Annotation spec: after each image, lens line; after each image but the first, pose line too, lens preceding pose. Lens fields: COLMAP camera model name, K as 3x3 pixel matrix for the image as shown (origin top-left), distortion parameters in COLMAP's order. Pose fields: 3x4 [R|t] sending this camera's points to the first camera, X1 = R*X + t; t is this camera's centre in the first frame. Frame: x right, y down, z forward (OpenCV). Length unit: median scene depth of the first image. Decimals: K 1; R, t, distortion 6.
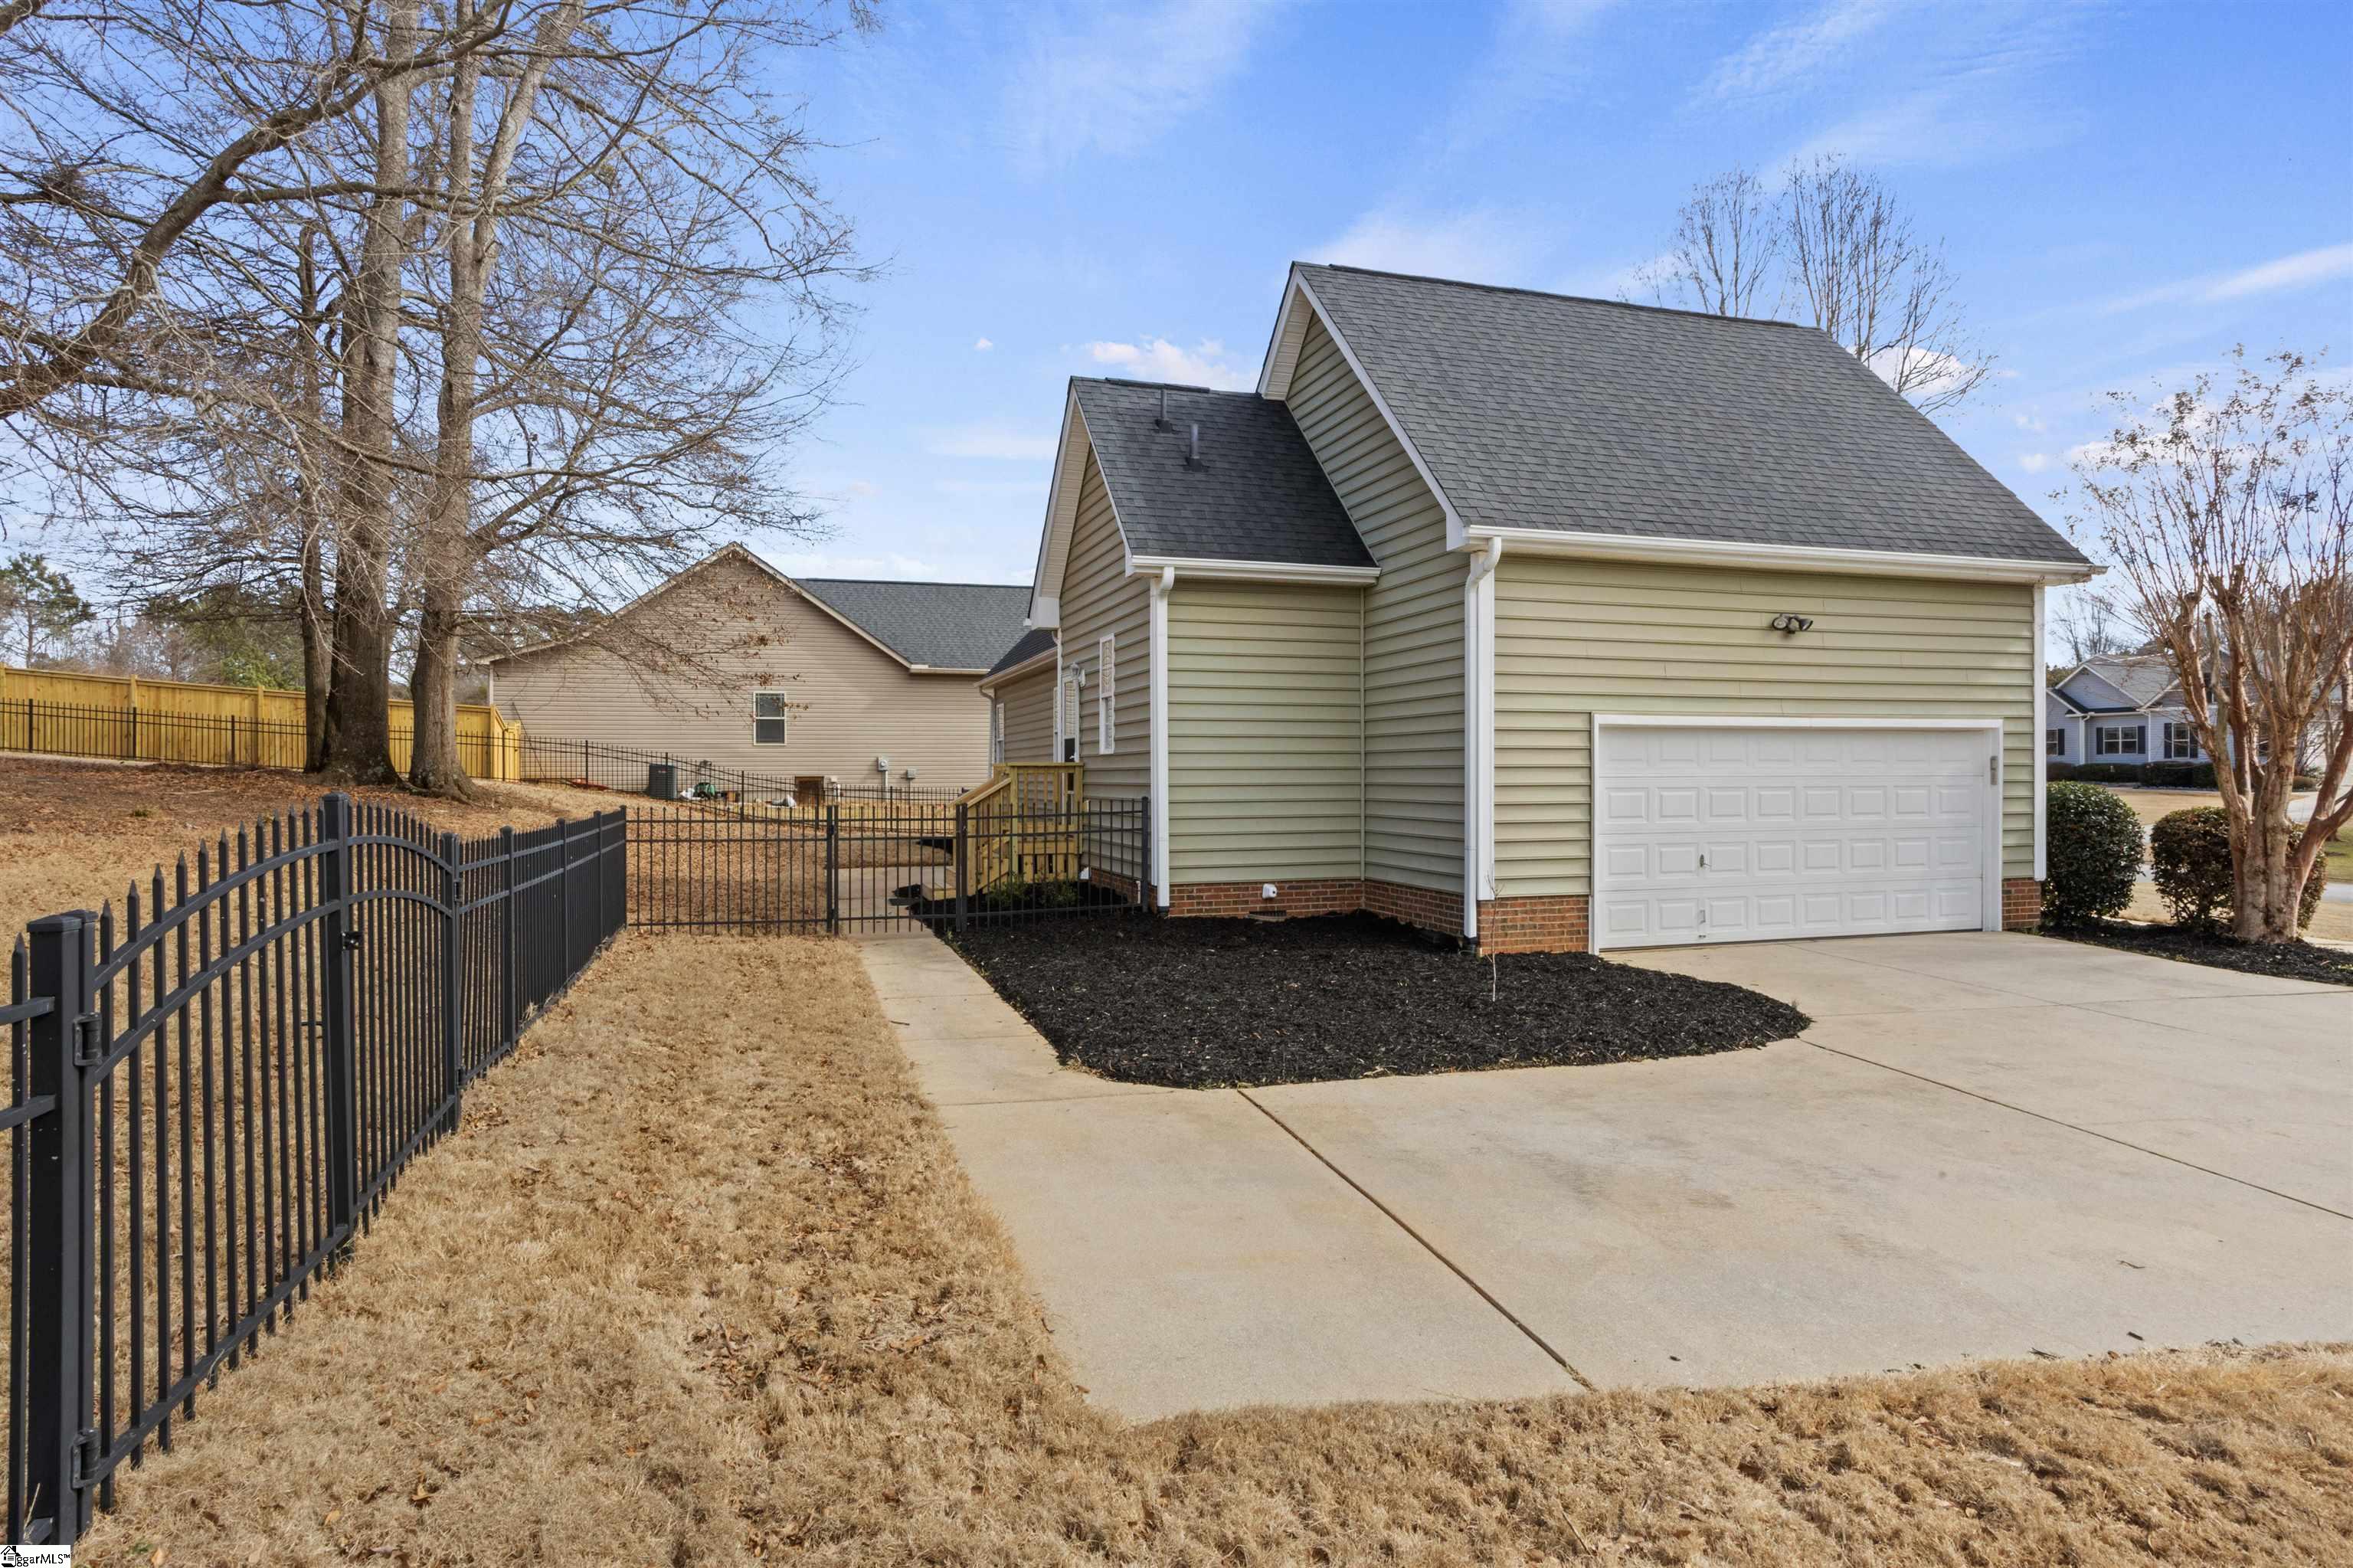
lens RADIAL K [[1348.1, 0, 1176.0], [0, 1348.1, 789.4], [0, 0, 1]] dist [-0.003045, 0.000054]
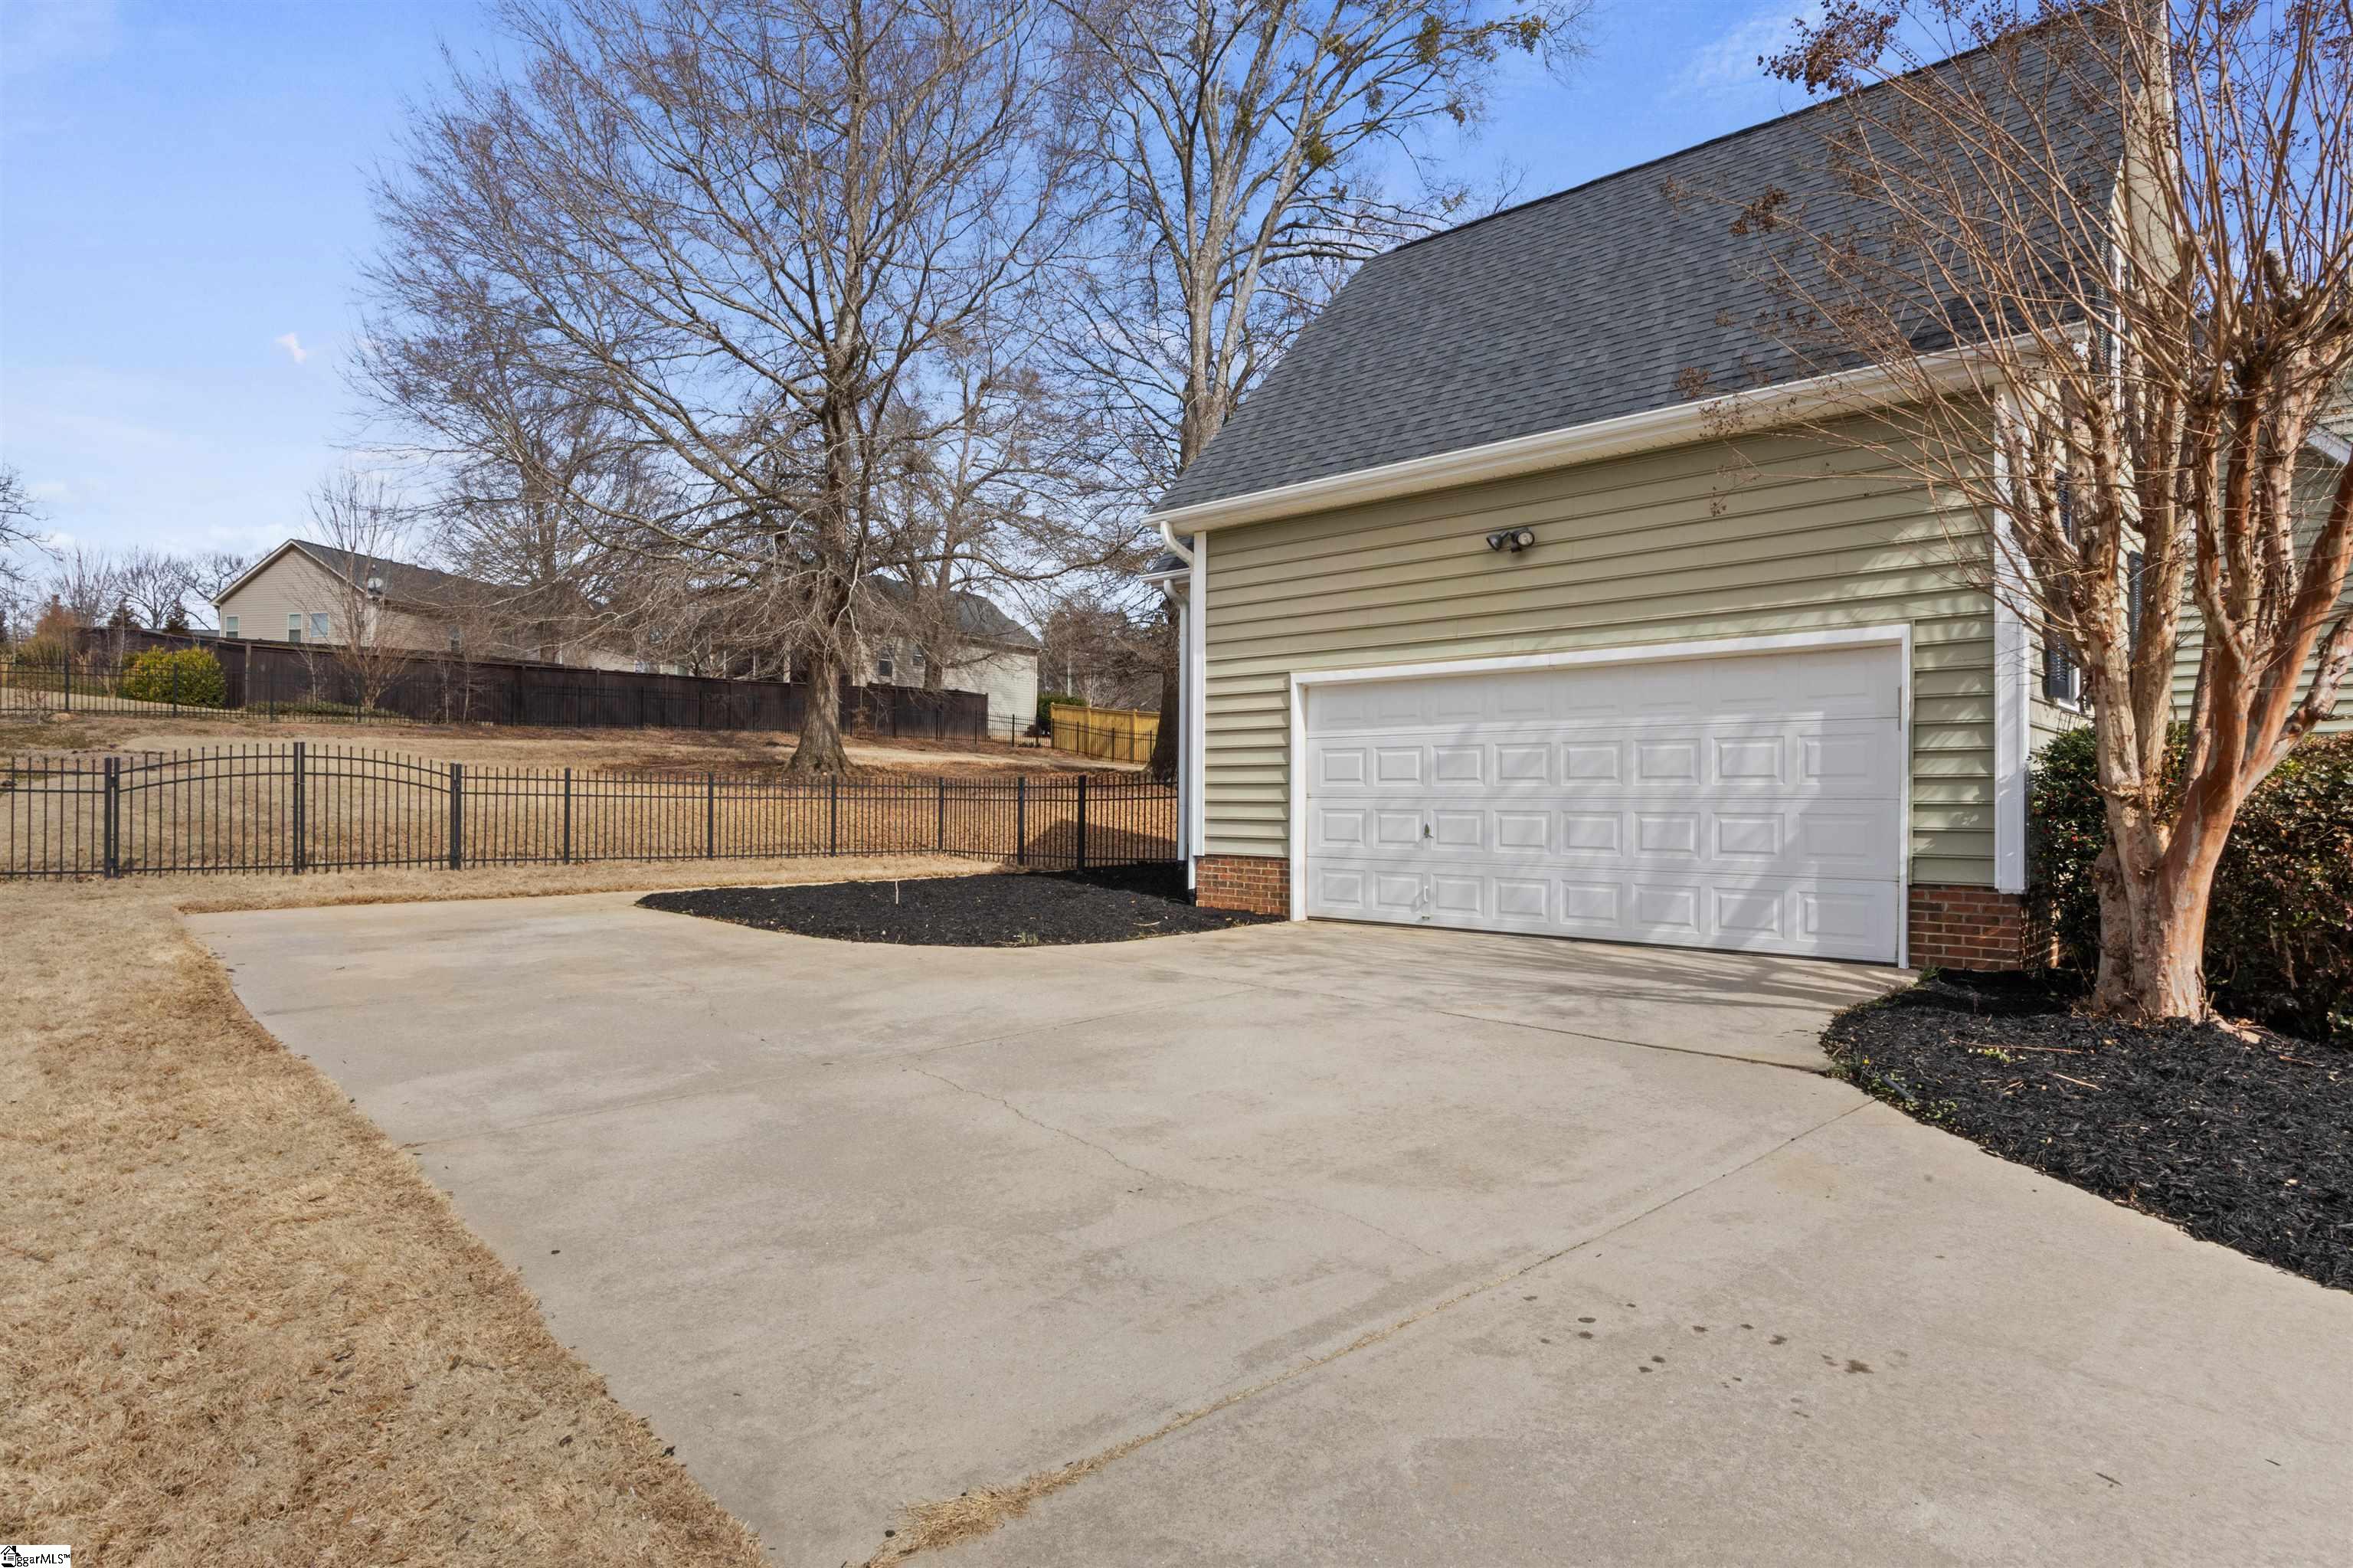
lens RADIAL K [[1348.1, 0, 1176.1], [0, 1348.1, 786.9], [0, 0, 1]] dist [-0.003045, 0.000054]
pose [[0.466963, 0.003923, -0.884268, 1.115610], [0.001836, 0.999984, 0.005406, 0.020440], [0.884275, -0.004148, 0.466948, 0.462204]]
